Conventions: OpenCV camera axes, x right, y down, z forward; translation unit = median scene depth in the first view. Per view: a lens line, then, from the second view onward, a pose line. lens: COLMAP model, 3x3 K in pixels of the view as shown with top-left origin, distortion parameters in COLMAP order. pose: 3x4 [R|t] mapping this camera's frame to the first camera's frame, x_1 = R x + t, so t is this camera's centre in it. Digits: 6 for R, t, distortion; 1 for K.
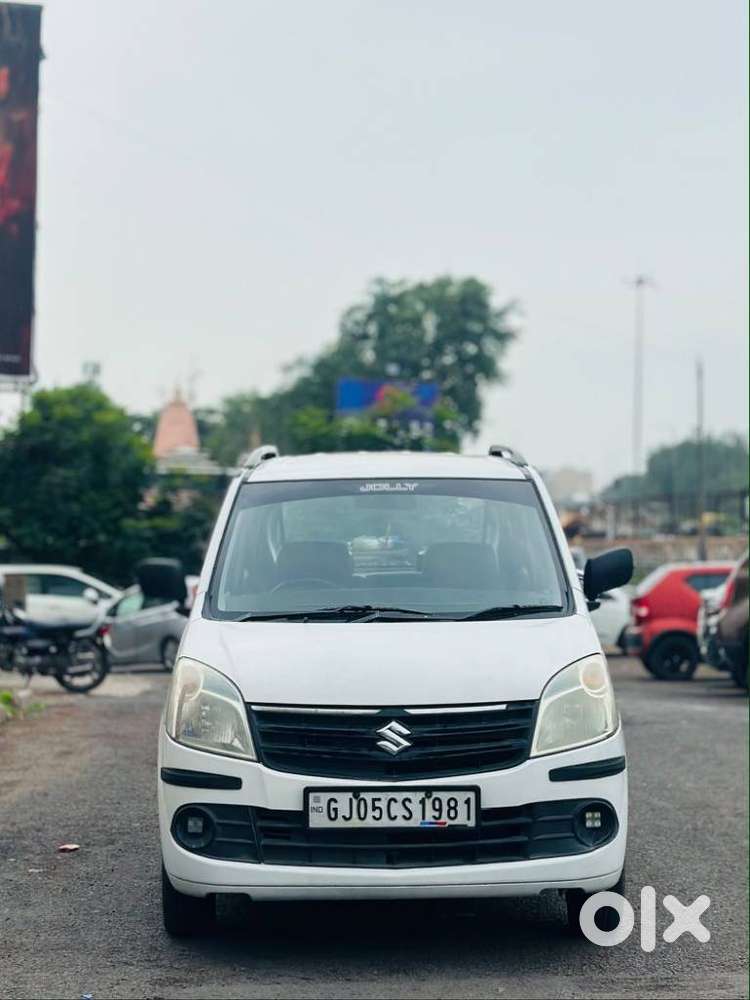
lens RADIAL K [[2268.8, 0, 380.8], [0, 2268.8, 498.1], [0, 0, 1]] dist [0.173531, 0.000000]
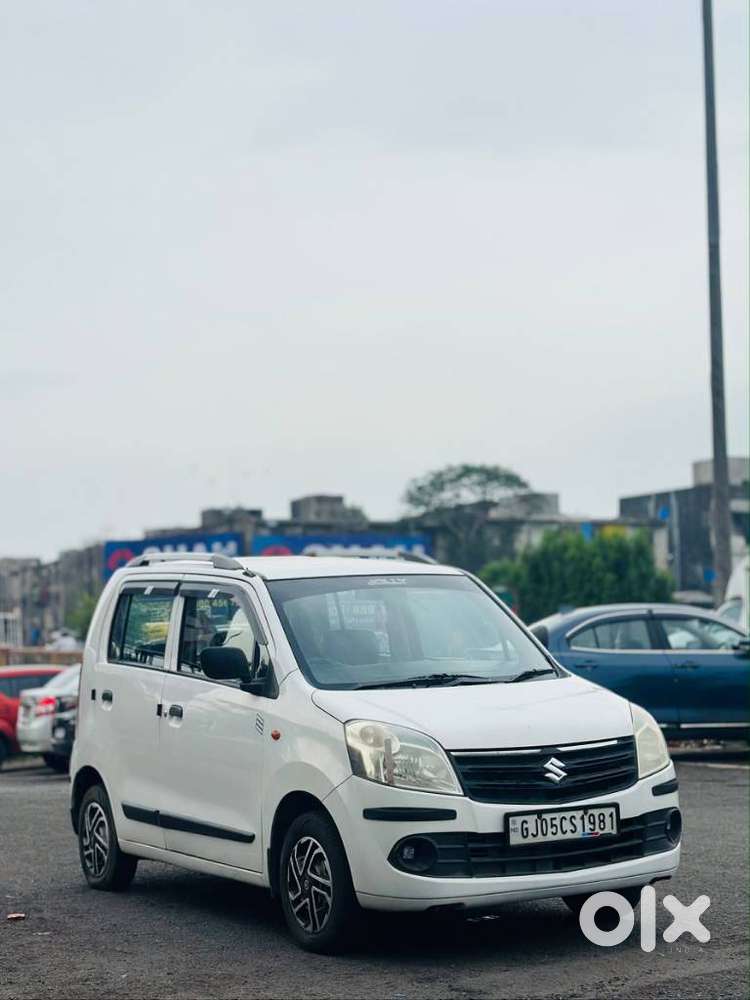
lens RADIAL K [[2014.4, 0, 371.0], [0, 2014.4, 500.1], [0, 0, 1]] dist [0.160200, 0.000000]
pose [[0.862900, 0.003627, 0.505362, -0.664470], [0.027469, 0.998159, -0.054067, 0.011716], [-0.504628, 0.060536, 0.861212, 0.055716]]
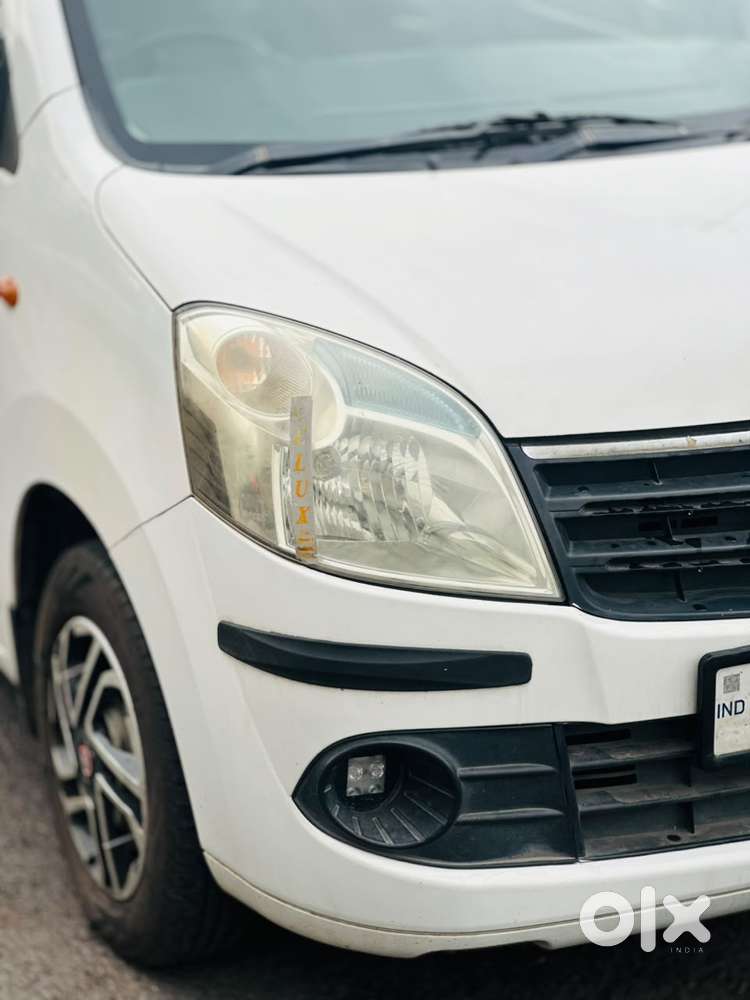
lens RADIAL K [[2268.8, 0, 382.6], [0, 2268.8, 502.7], [0, 0, 1]] dist [0.173531, 0.000000]
pose [[0.897917, -0.136218, 0.418556, -0.228878], [0.009456, 0.956659, 0.291056, -0.004160], [-0.440062, -0.257387, 0.860289, 0.708910]]
